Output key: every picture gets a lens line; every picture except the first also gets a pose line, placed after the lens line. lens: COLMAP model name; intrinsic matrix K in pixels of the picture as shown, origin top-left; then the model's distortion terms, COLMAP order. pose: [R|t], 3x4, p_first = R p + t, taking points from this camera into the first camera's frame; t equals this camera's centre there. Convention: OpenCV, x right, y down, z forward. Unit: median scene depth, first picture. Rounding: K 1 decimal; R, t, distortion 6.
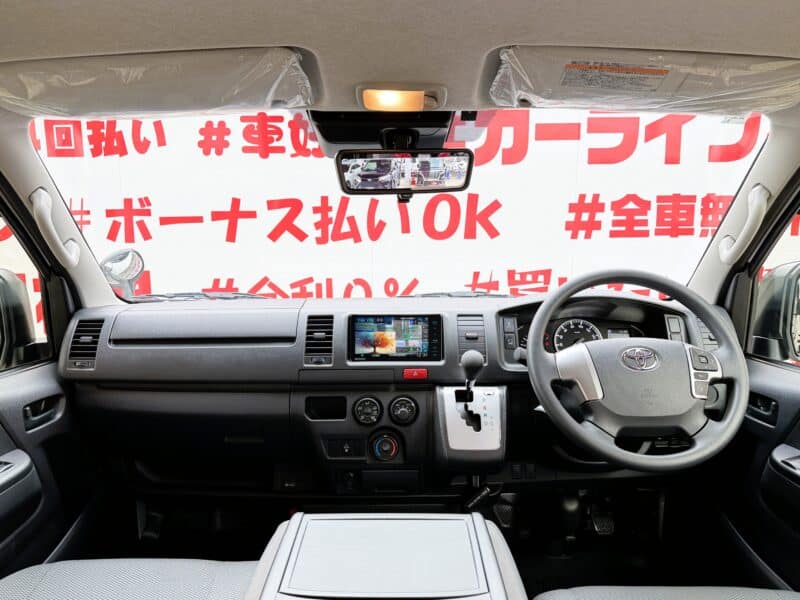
lens RADIAL K [[611.5, 0, 397.7], [0, 611.5, 318.3], [0, 0, 1]] dist [0.033428, -0.064809]
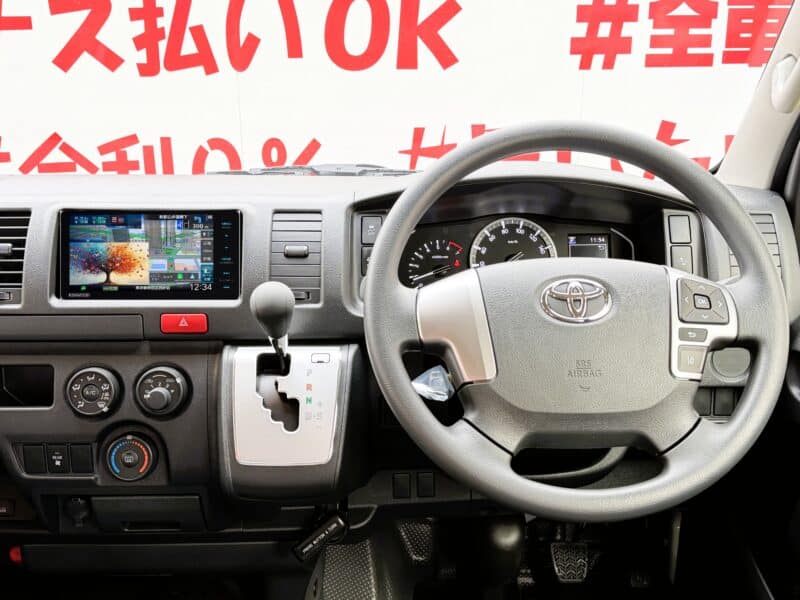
lens RADIAL K [[917.2, 0, 404.3], [0, 917.2, 333.7], [0, 0, 1]] dist [0.032168, 0.000000]
pose [[0.999874, 0.000593, 0.015894, 0.193361], [-0.002899, 0.989365, 0.145426, -0.015202], [-0.015639, -0.145453, 0.989241, 0.192450]]
